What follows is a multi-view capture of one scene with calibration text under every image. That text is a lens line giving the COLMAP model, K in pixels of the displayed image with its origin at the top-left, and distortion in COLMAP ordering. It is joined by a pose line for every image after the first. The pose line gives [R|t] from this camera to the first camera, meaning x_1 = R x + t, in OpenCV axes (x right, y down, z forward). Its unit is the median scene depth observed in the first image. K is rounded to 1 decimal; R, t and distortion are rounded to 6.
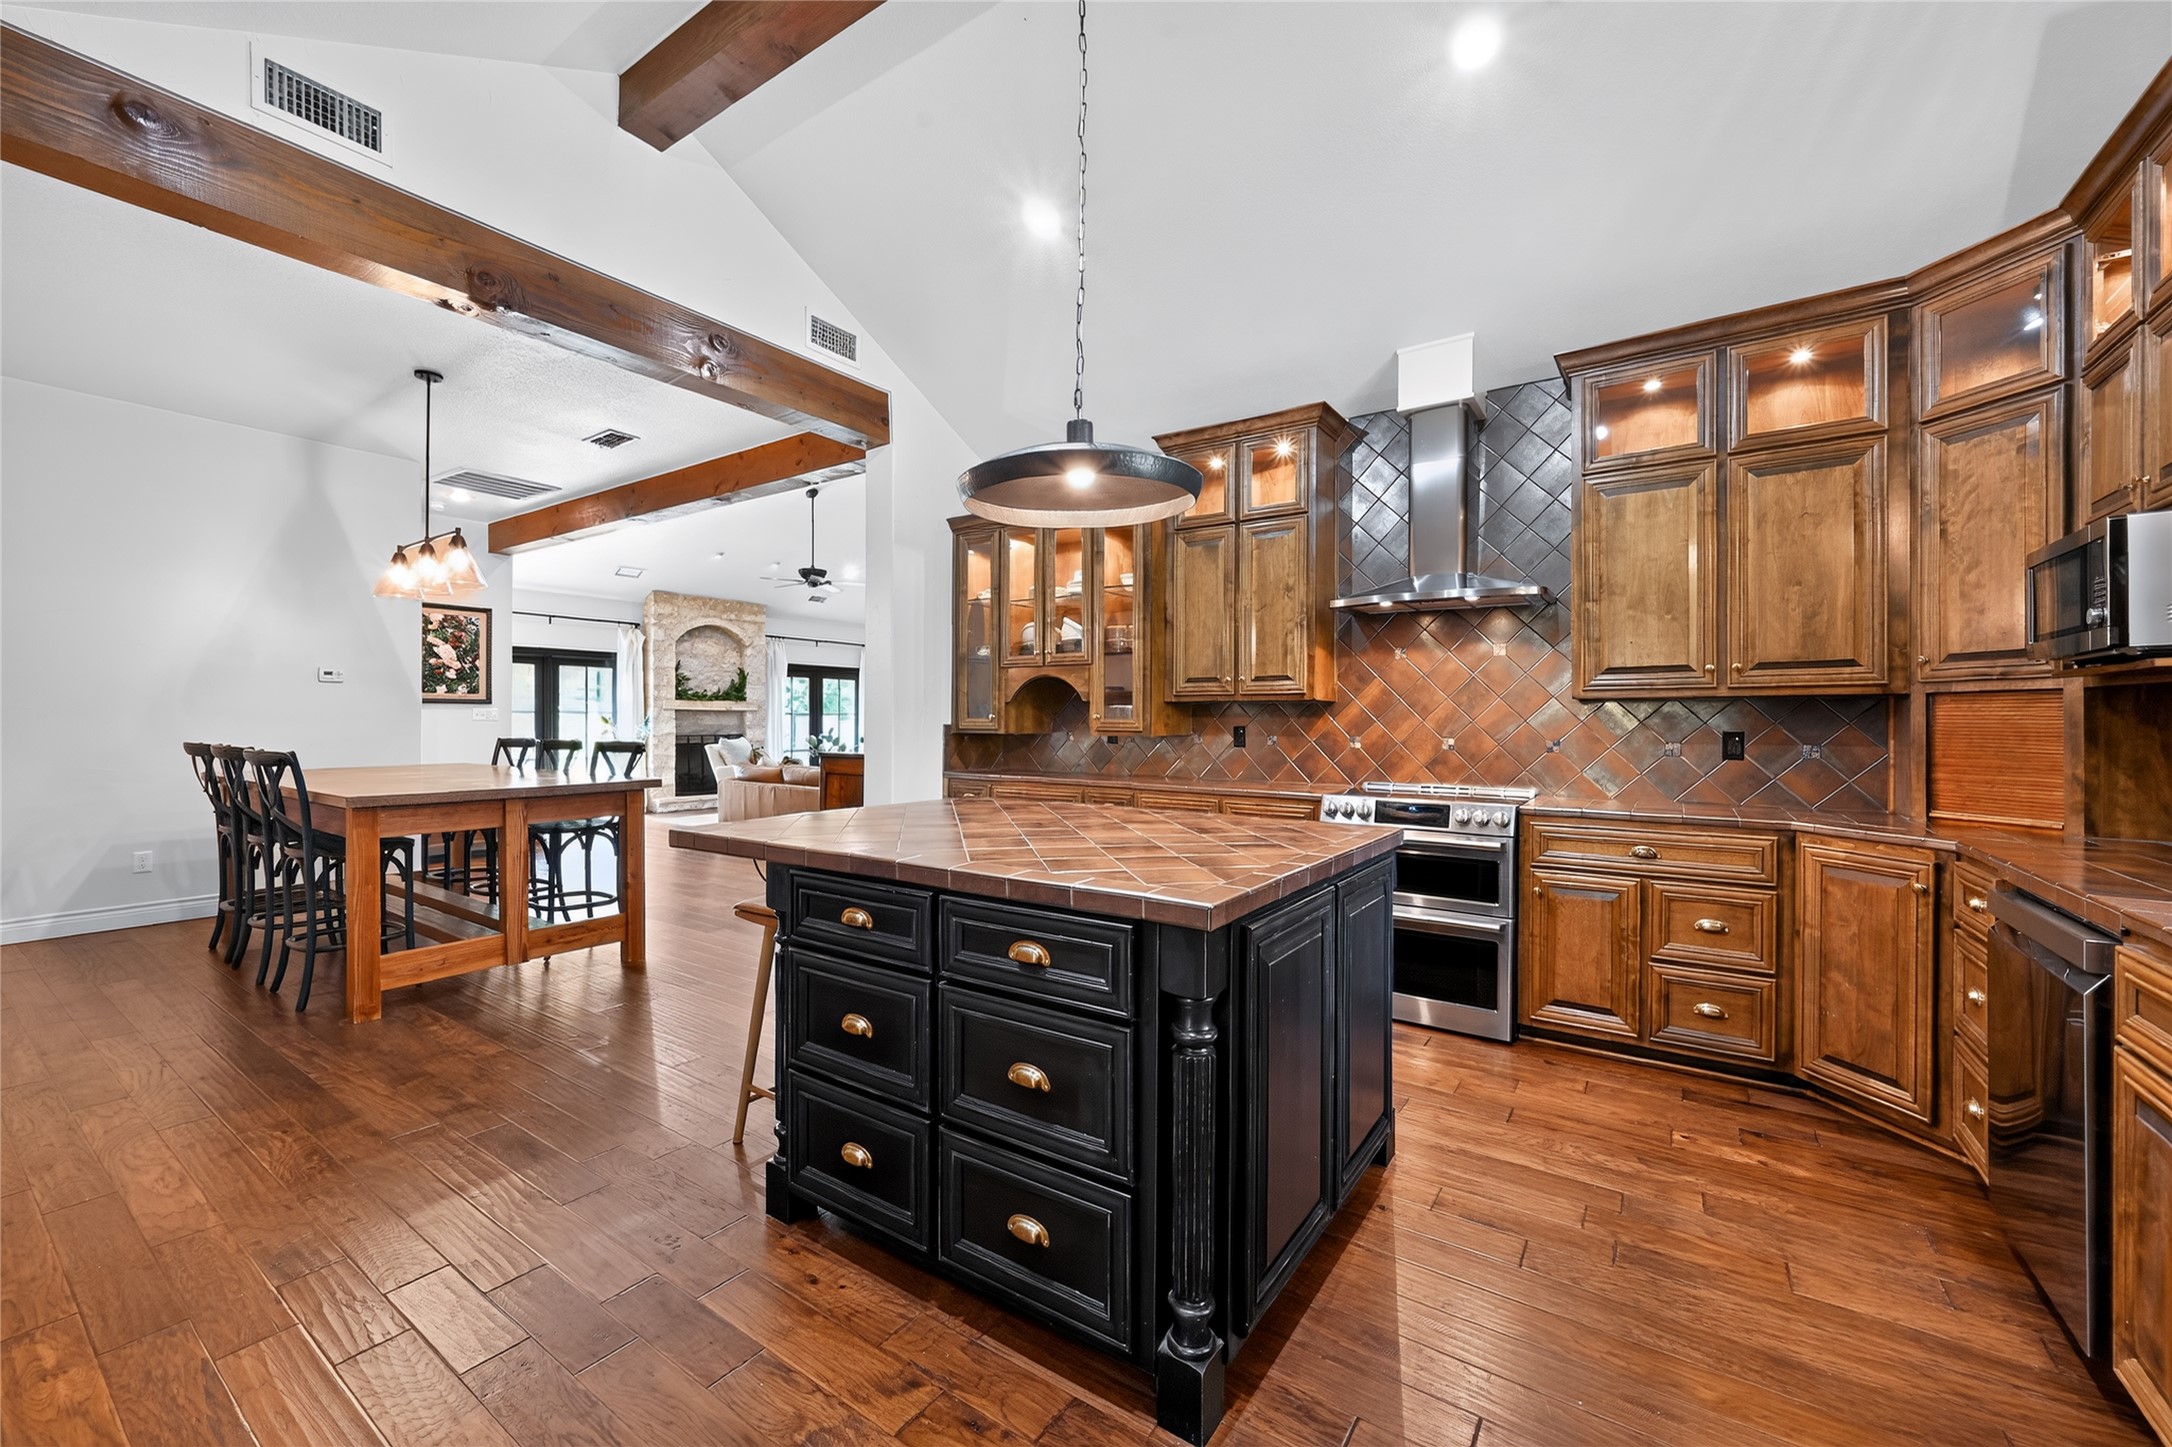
lens RADIAL K [[854.2, 0, 1085.8], [0, 854.2, 717.6], [0, 0, 1]] dist [-0.001963, -0.000167]
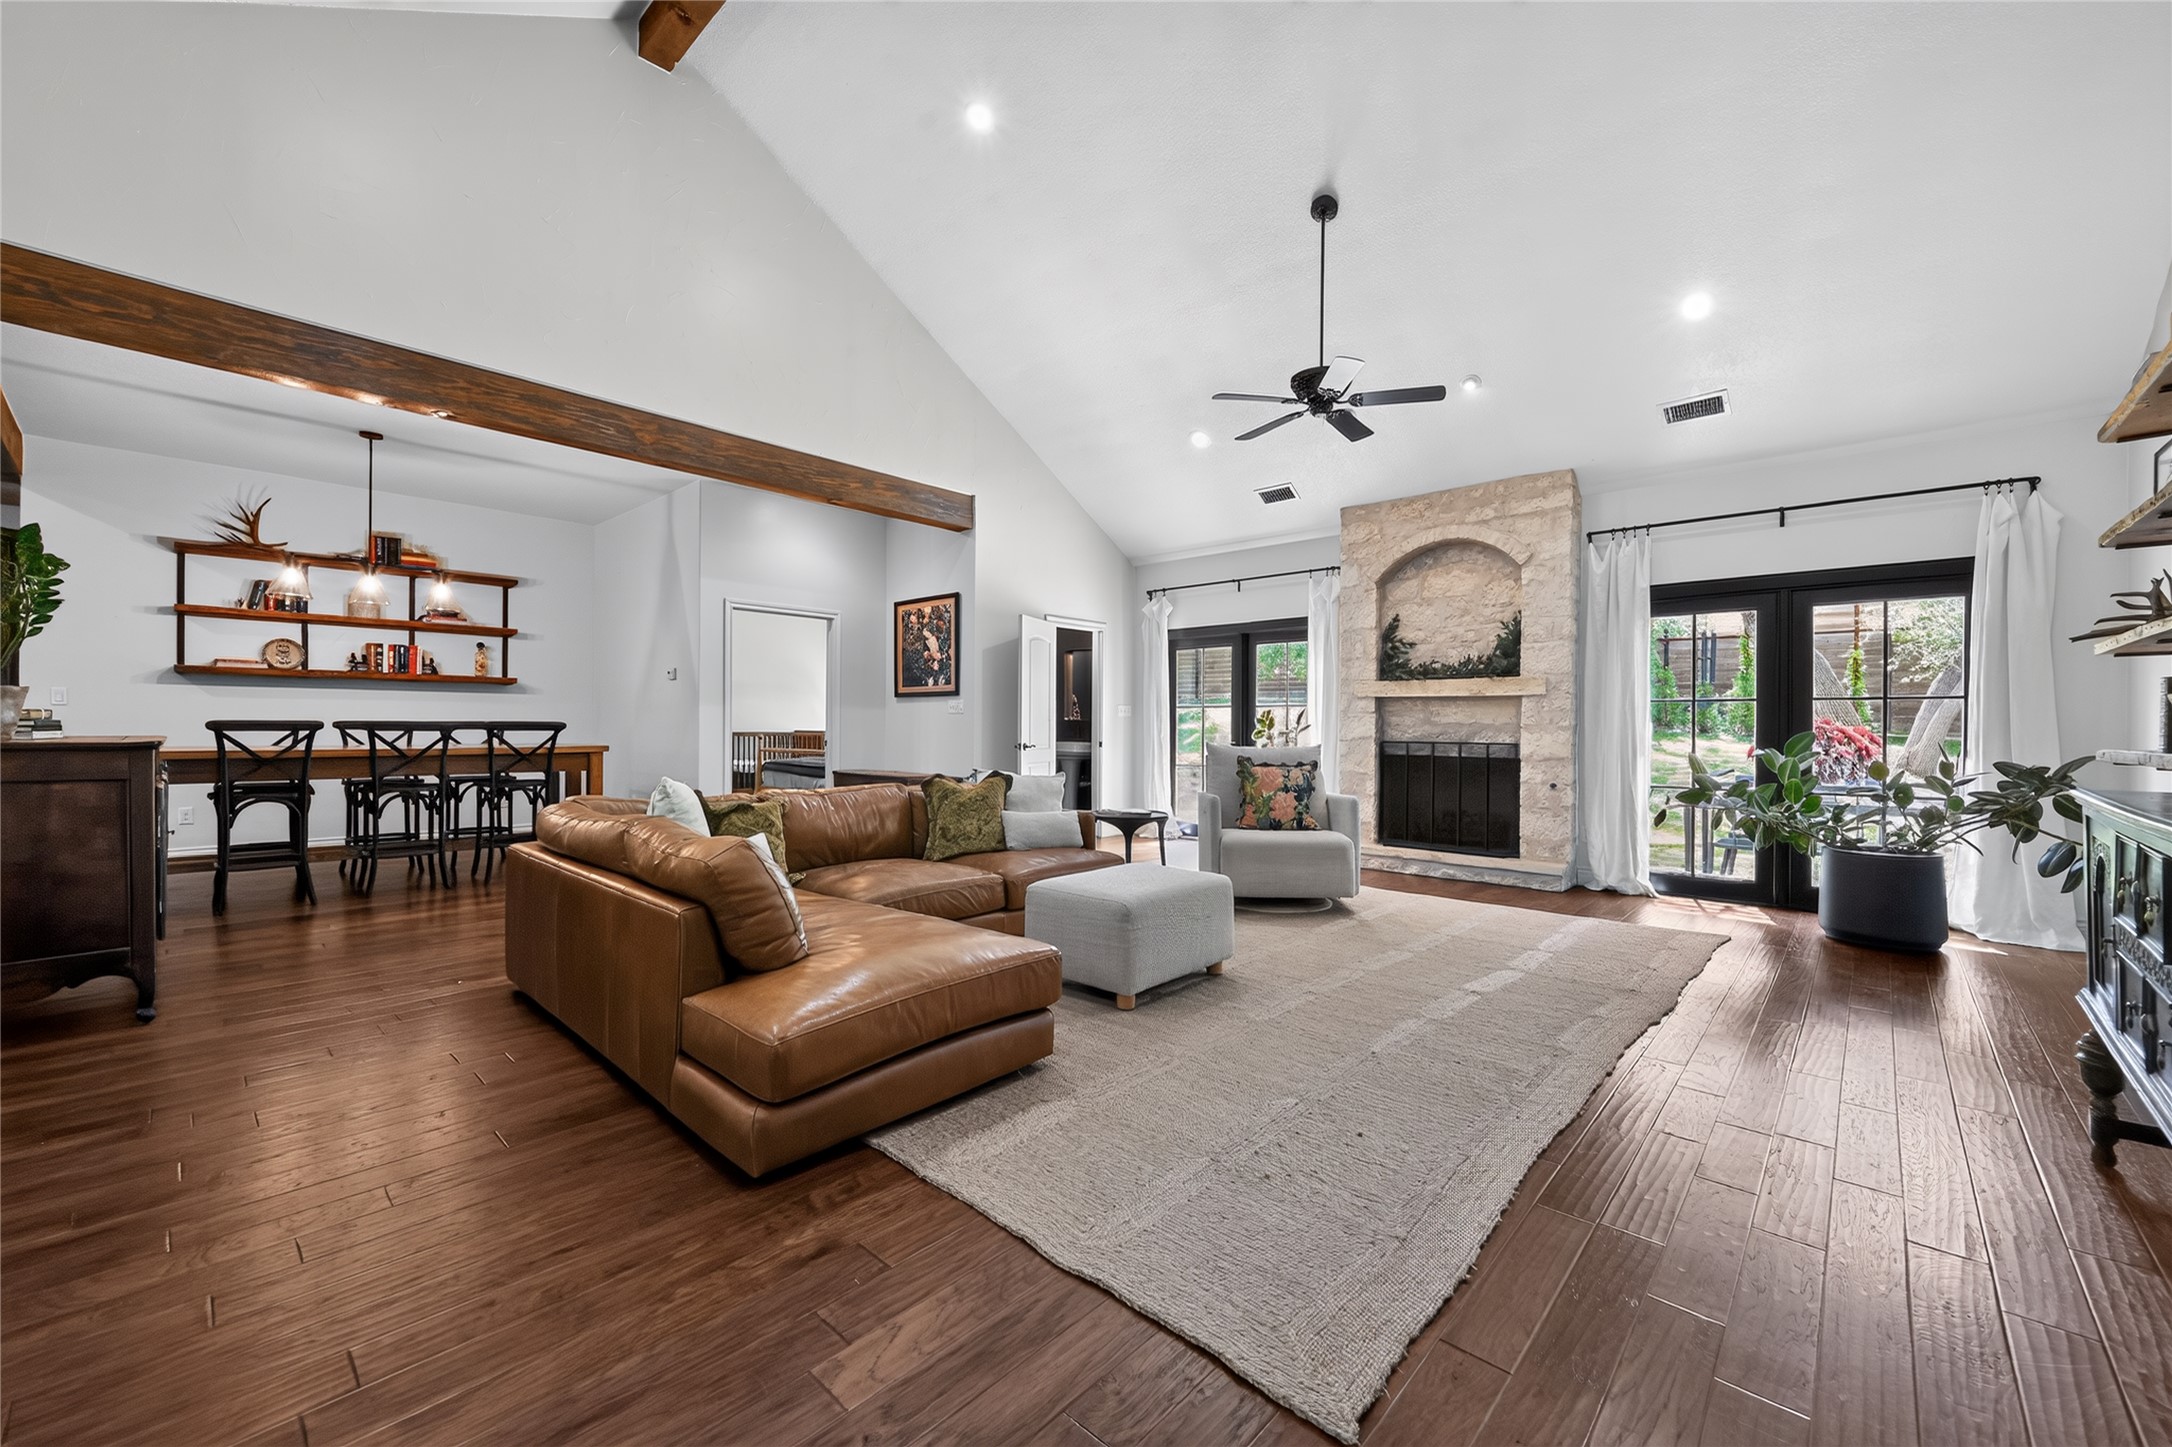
lens RADIAL K [[854.2, 0, 1089.2], [0, 854.2, 721.6], [0, 0, 1]] dist [-0.001963, -0.000167]
pose [[-0.143666, -0.006233, -0.989607, 0.138058], [-0.005521, 0.999970, -0.005496, 0.012036], [0.989611, 0.004674, -0.143697, 0.889294]]
